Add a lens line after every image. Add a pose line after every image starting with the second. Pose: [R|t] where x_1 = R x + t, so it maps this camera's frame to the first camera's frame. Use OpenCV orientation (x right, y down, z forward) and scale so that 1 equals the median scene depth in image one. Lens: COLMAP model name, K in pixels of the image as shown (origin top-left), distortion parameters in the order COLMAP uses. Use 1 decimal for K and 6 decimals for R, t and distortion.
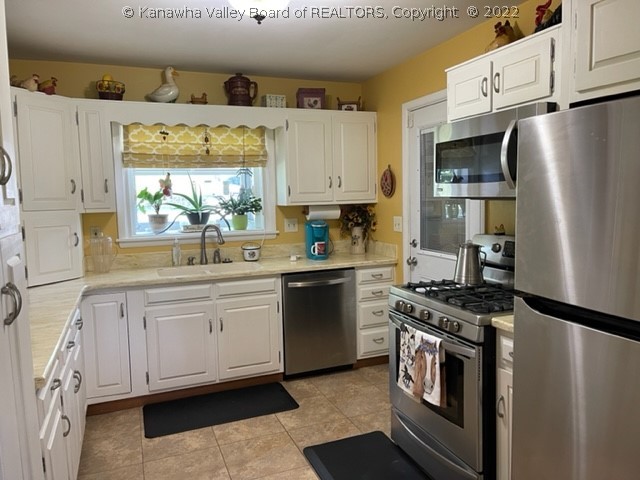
lens RADIAL K [[485.0, 0, 319.0], [0, 485.0, 234.6], [0, 0, 1]] dist [0.007278, 0.001325]
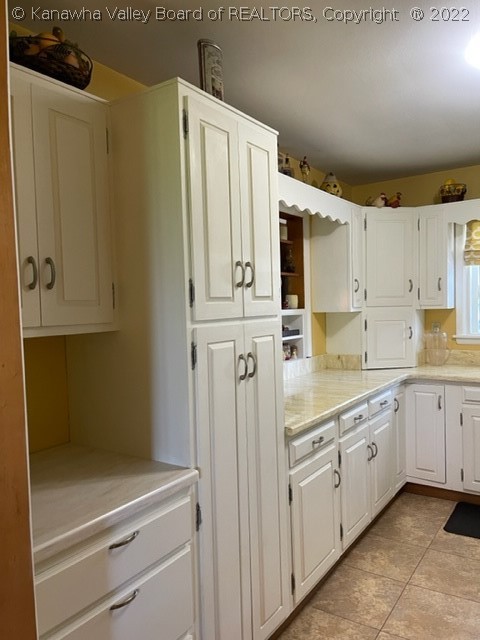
lens RADIAL K [[485.0, 0, 240.0], [0, 485.0, 320.0], [0, 0, 1]] dist [0.007278, 0.001325]
pose [[0.556818, 0.035960, -0.829856, 0.212532], [-0.054812, 0.998476, 0.006488, -0.004962], [0.828824, 0.041873, 0.557940, 0.049033]]
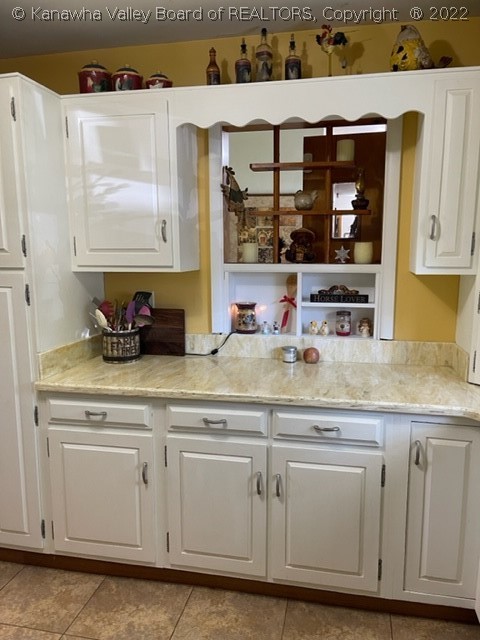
lens RADIAL K [[480.4, 0, 240.5], [0, 480.4, 325.5], [0, 0, 1]] dist [-0.003689, -0.001096]
pose [[-0.546457, 0.151958, -0.823586, 0.024987], [-0.054117, 0.974939, 0.215791, -0.125280], [0.835737, 0.162490, -0.524539, 1.474246]]
